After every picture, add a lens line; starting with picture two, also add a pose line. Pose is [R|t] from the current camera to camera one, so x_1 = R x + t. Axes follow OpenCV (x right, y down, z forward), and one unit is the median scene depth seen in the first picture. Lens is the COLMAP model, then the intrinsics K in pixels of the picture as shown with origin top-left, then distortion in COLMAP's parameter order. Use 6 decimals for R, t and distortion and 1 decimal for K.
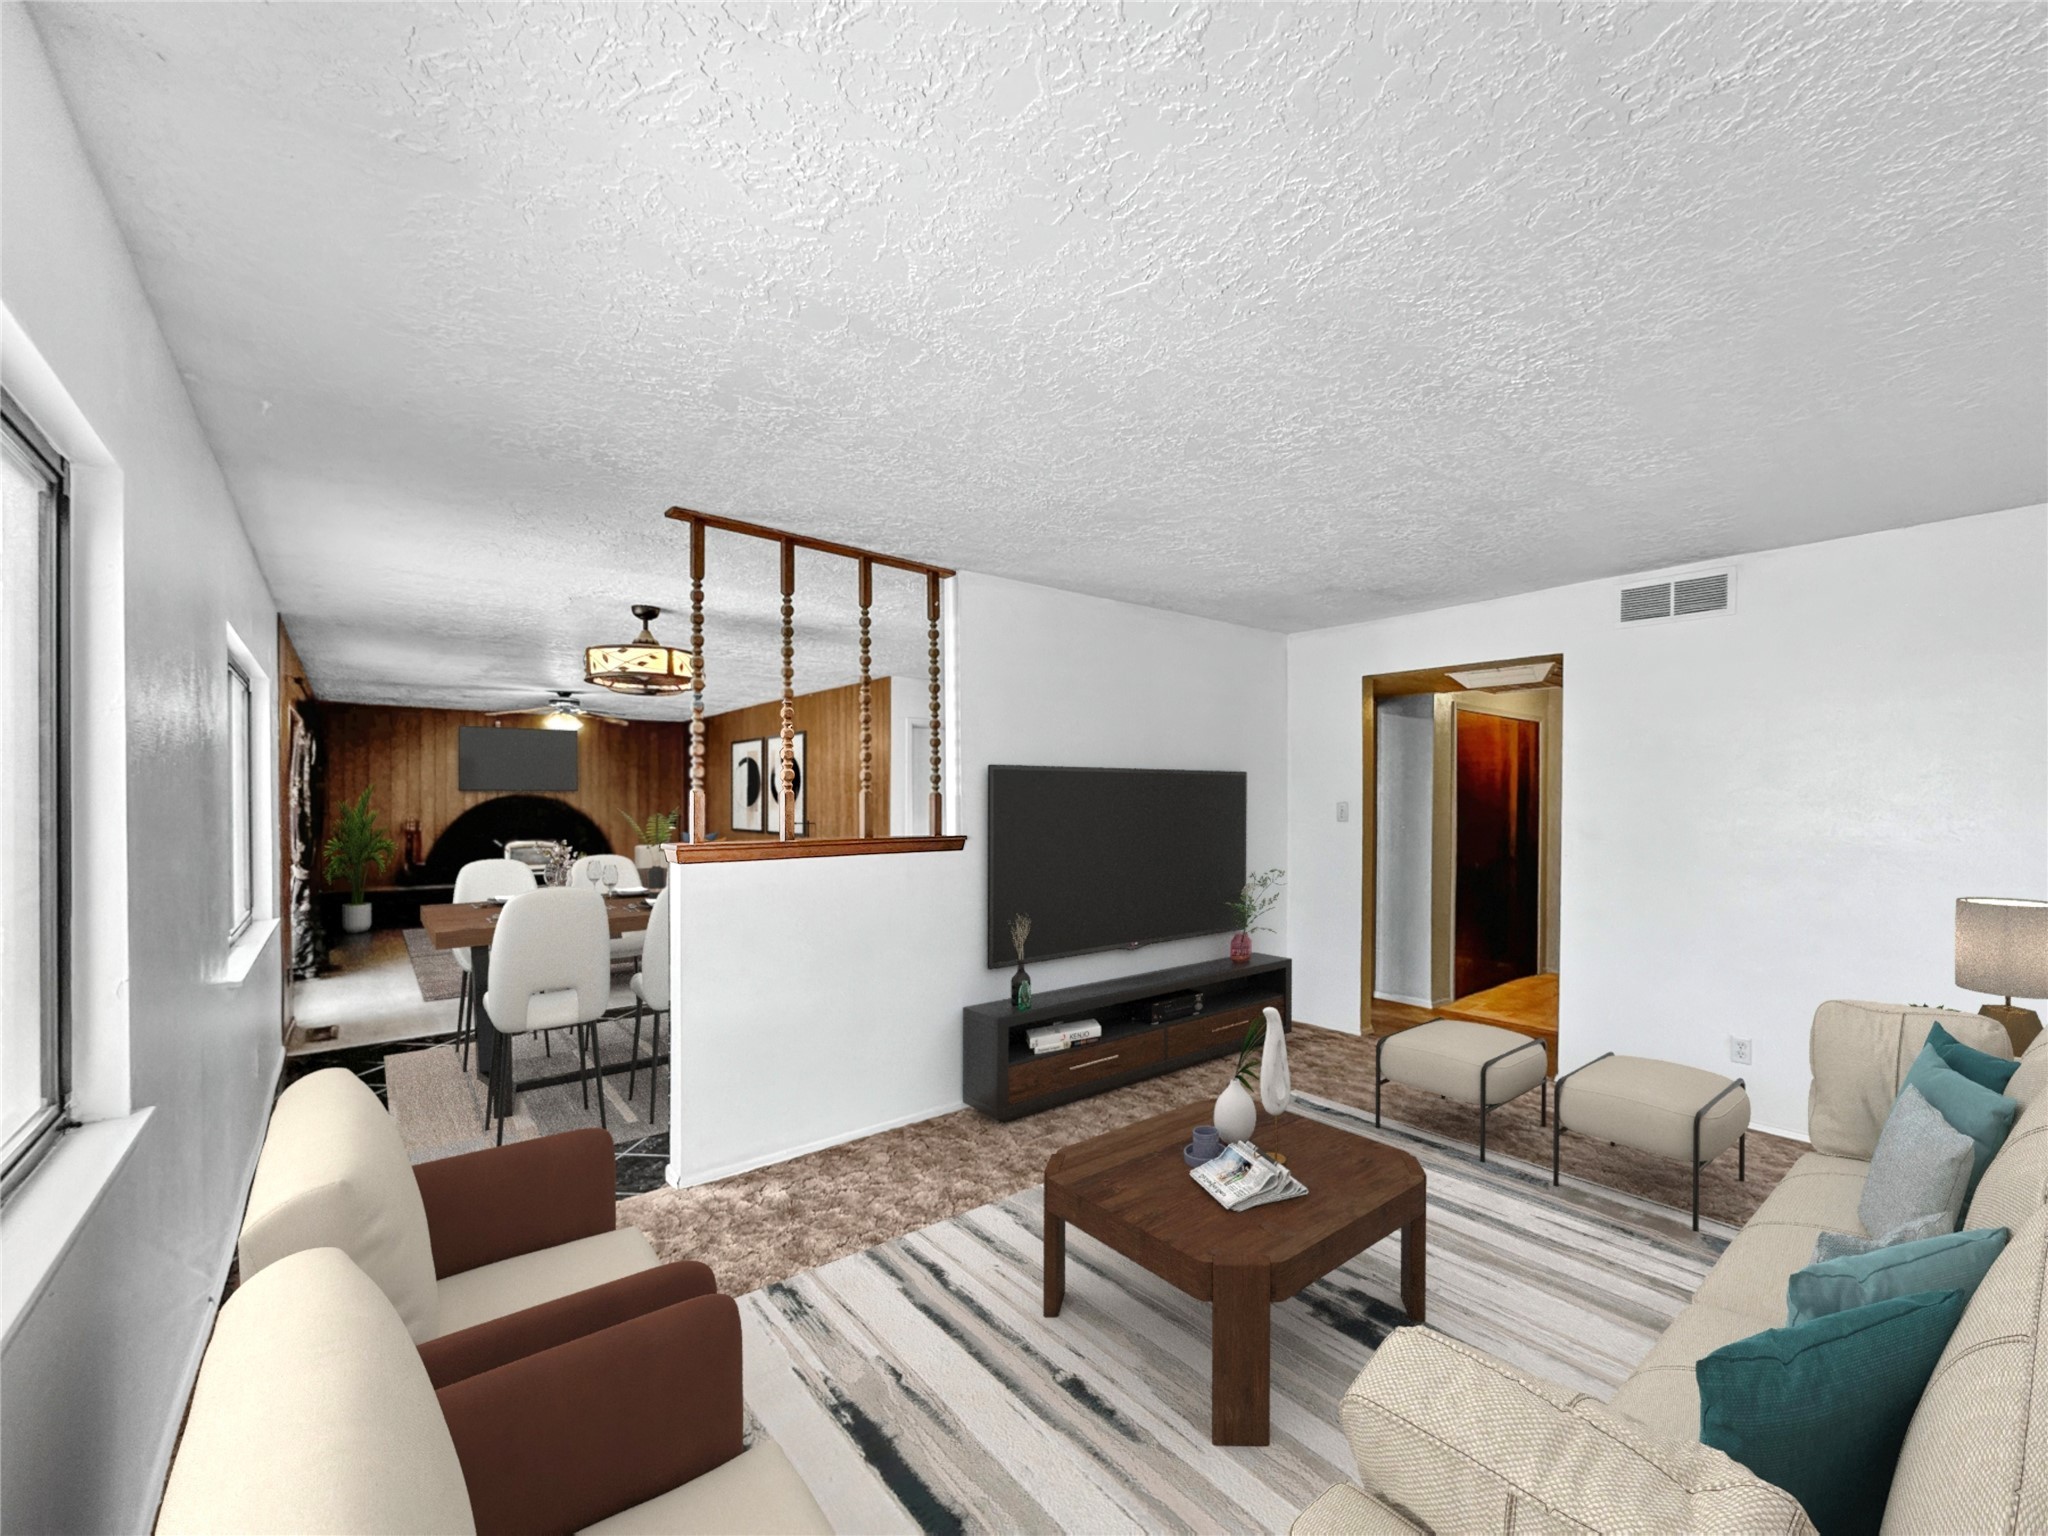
lens RADIAL K [[846.6, 0, 1053.4], [0, 846.6, 803.9], [0, 0, 1]] dist [-0.000053, 0.000128]
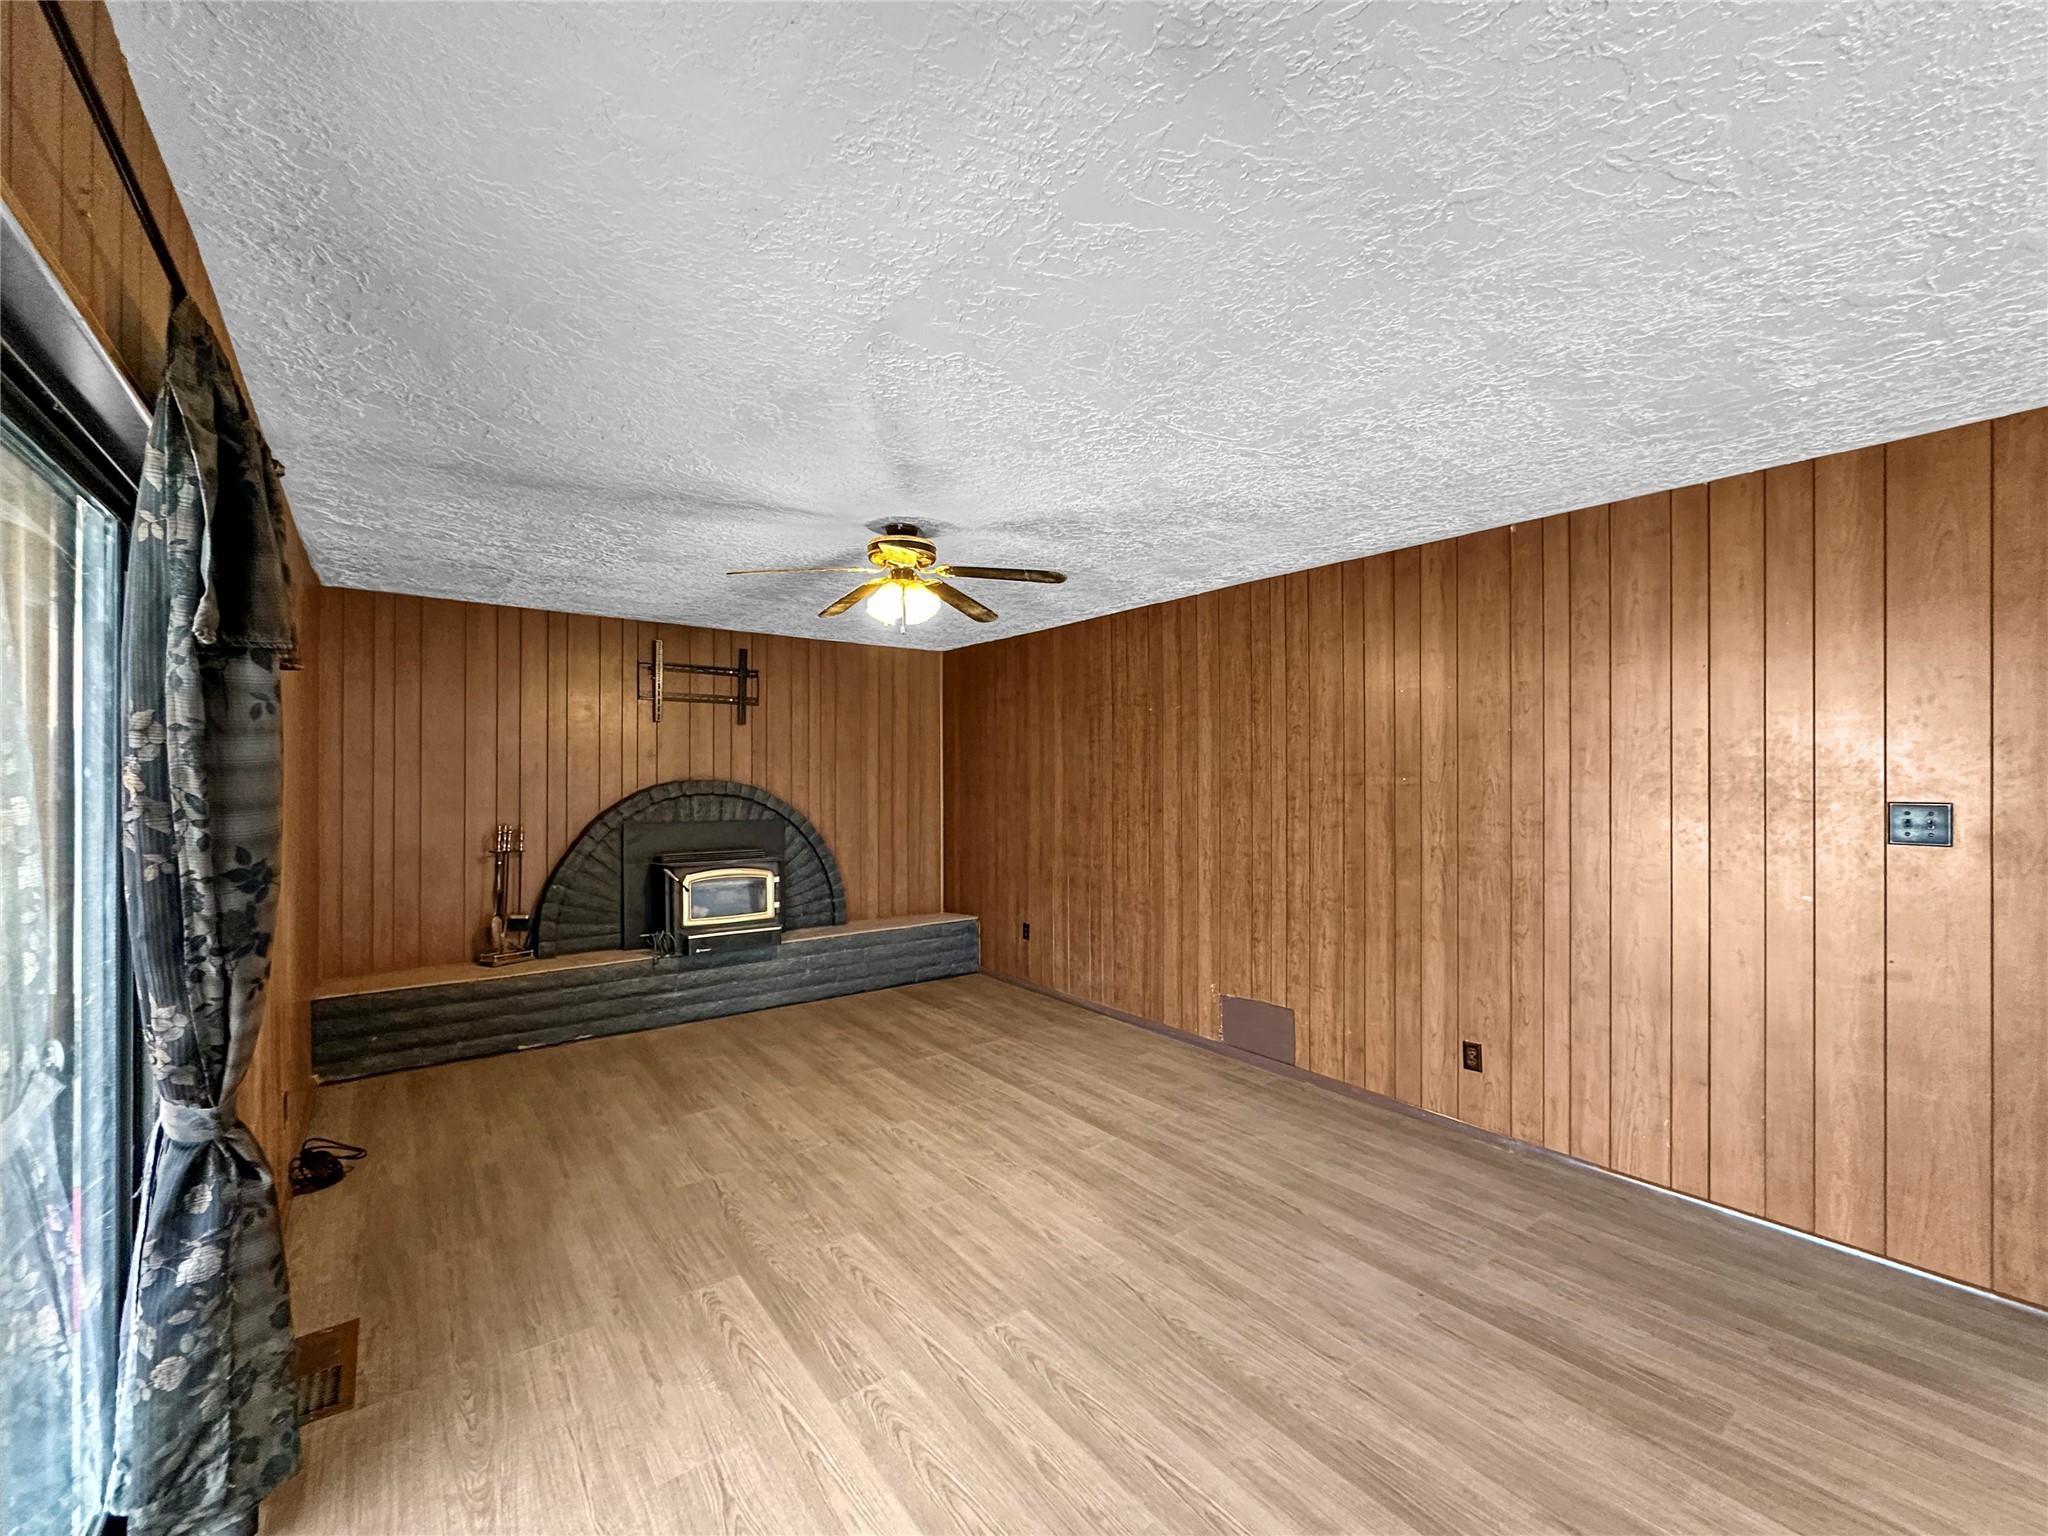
lens RADIAL K [[819.6, 0, 1019.1], [0, 819.6, 773.2], [0, 0, 1]] dist [-0.001000, 0.000238]
pose [[0.999405, -0.000963, -0.034466, -0.646372], [0.000525, 0.999919, -0.012727, -0.012634], [0.034475, 0.012702, 0.999325, 0.777790]]
